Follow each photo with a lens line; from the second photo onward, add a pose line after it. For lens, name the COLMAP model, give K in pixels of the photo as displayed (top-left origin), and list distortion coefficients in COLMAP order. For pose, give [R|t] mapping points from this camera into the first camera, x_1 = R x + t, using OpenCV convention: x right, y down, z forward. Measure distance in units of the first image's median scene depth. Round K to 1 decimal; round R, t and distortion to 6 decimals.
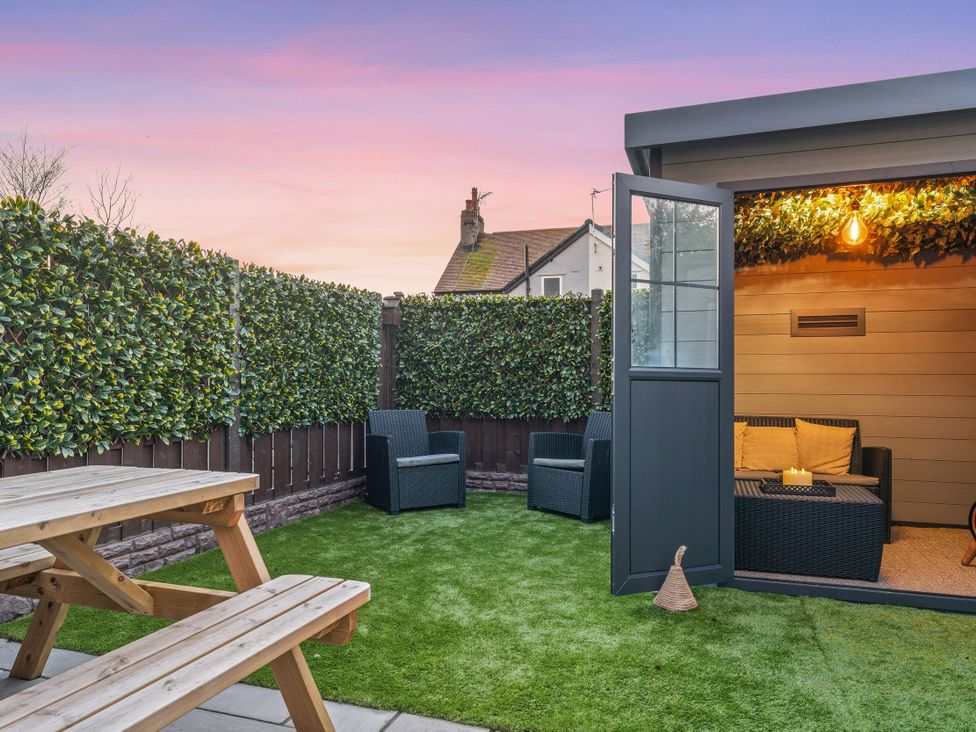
lens RADIAL K [[689.4, 0, 489.3], [0, 689.4, 369.3], [0, 0, 1]] dist [-0.001171, -0.000170]
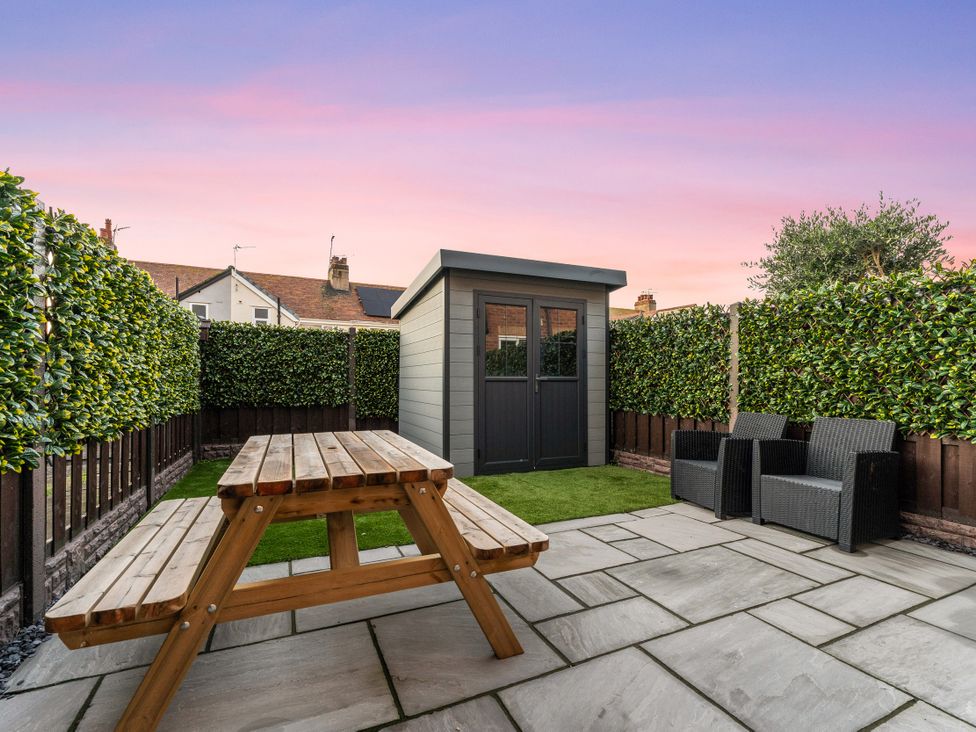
lens RADIAL K [[453.4, 0, 490.3], [0, 453.4, 373.7], [0, 0, 1]] dist [-0.002825, -0.000330]
pose [[0.725812, 0.014013, 0.687751, -0.343688], [-0.010373, 0.999902, -0.009425, 0.003744], [-0.687815, -0.000293, 0.725886, -0.036445]]
